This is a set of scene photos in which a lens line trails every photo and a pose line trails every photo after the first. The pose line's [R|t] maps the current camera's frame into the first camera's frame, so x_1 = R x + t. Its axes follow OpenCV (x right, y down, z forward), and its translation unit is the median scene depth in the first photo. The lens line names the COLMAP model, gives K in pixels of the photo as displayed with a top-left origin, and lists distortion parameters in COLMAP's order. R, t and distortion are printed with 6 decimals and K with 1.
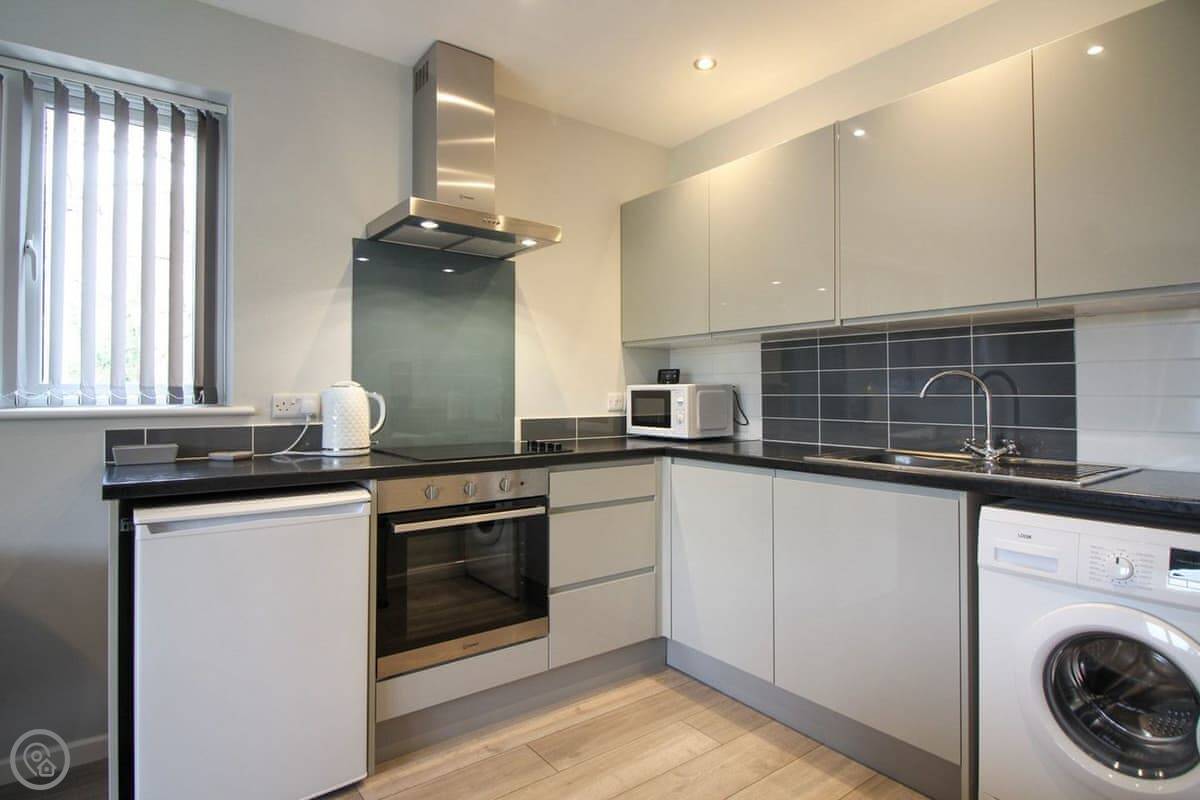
lens RADIAL K [[640.1, 0, 602.1], [0, 640.1, 387.6], [0, 0, 1]] dist [0.002220, -0.005347]
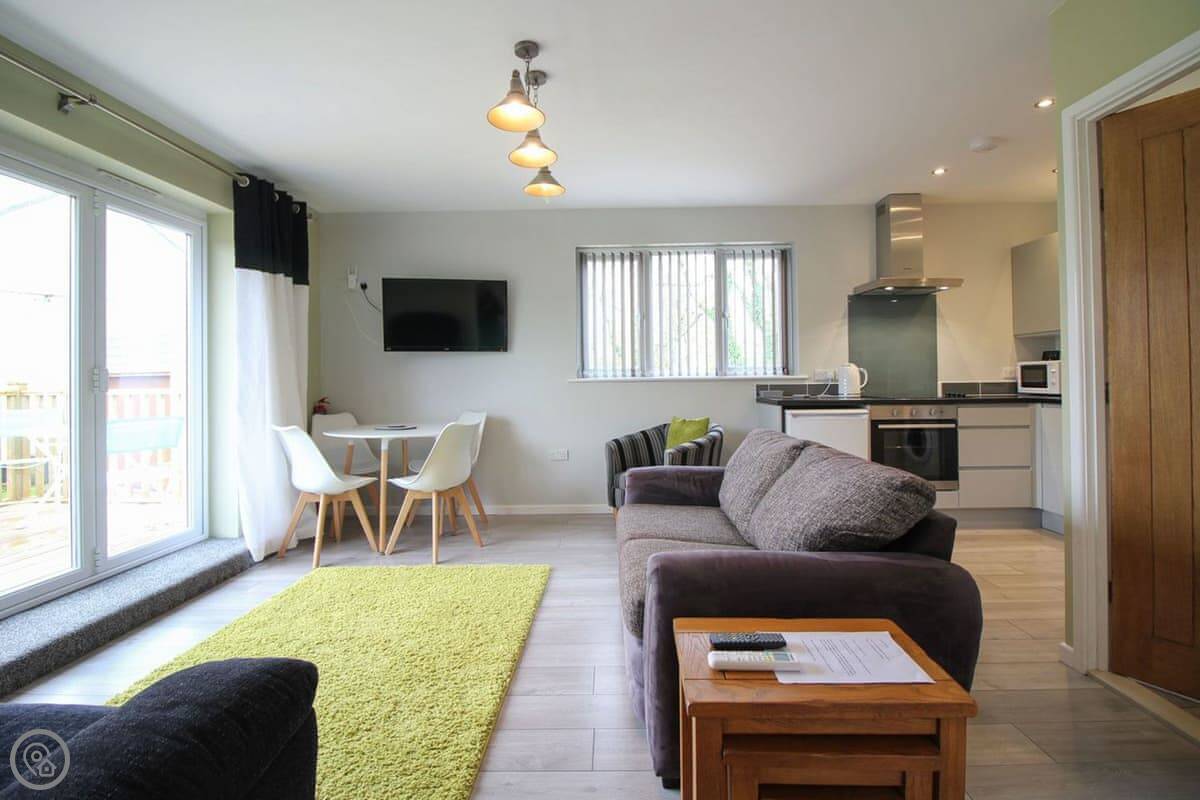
lens RADIAL K [[580.6, 0, 607.7], [0, 580.6, 372.2], [0, 0, 1]] dist [-0.003429, -0.006685]
pose [[0.789862, -0.016227, -0.613069, 0.160328], [0.016446, 0.999851, -0.005277, 0.016770], [0.613064, -0.005915, 0.790011, -1.054658]]
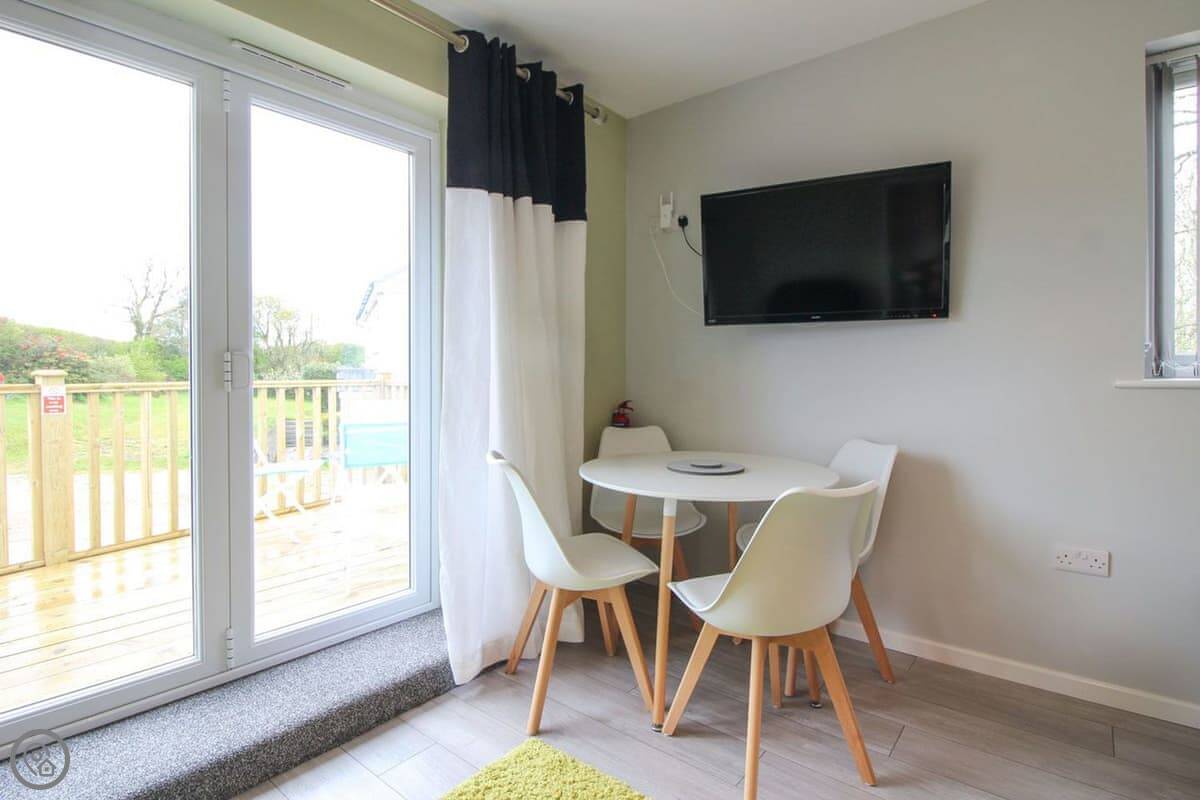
lens RADIAL K [[595.5, 0, 602.8], [0, 595.5, 380.1], [0, 0, 1]] dist [-0.009190, -0.002895]
pose [[0.231387, 0.010173, -0.972809, -0.550496], [0.004559, 0.999923, 0.011541, 0.015388], [0.972851, -0.007105, 0.231322, -0.435761]]
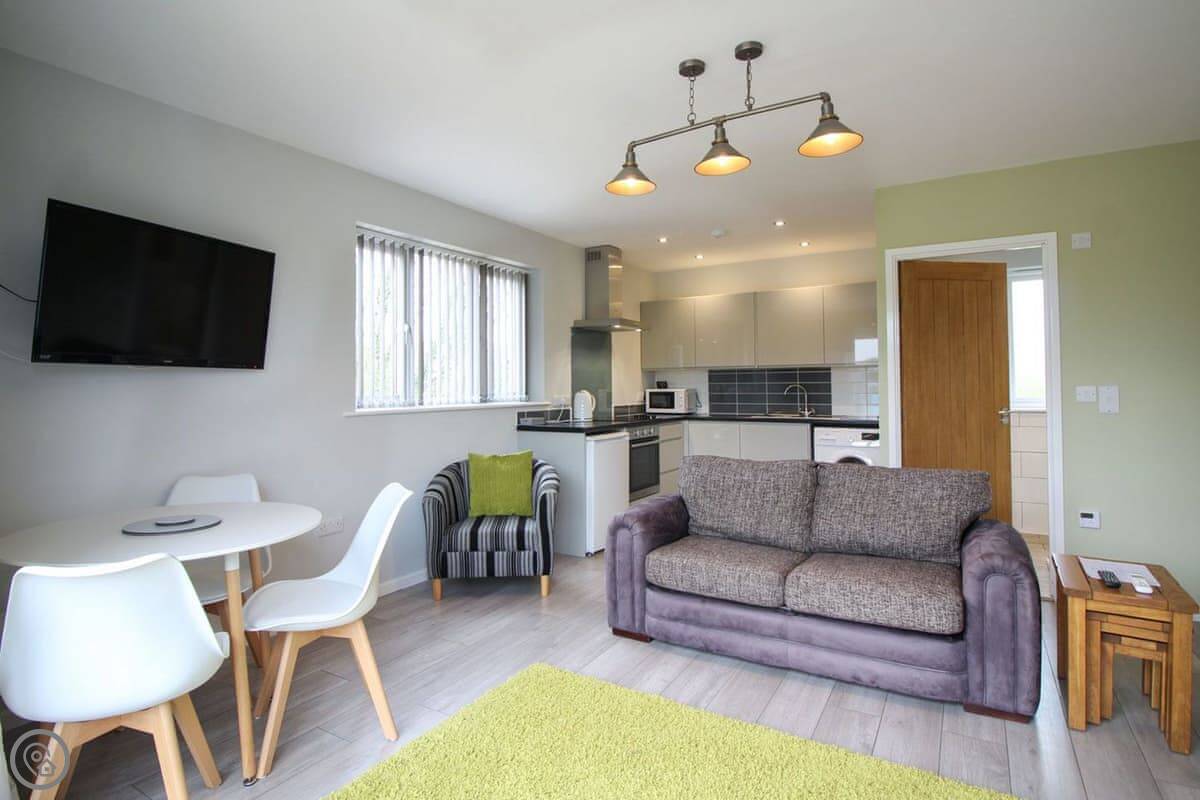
lens RADIAL K [[615.2, 0, 596.4], [0, 615.2, 368.8], [0, 0, 1]] dist [0.026415, -0.005535]
pose [[0.931231, 0.003494, 0.364412, -1.180877], [0.004128, 0.999789, -0.020136, -0.043630], [-0.364406, 0.020256, 0.931020, -1.143586]]
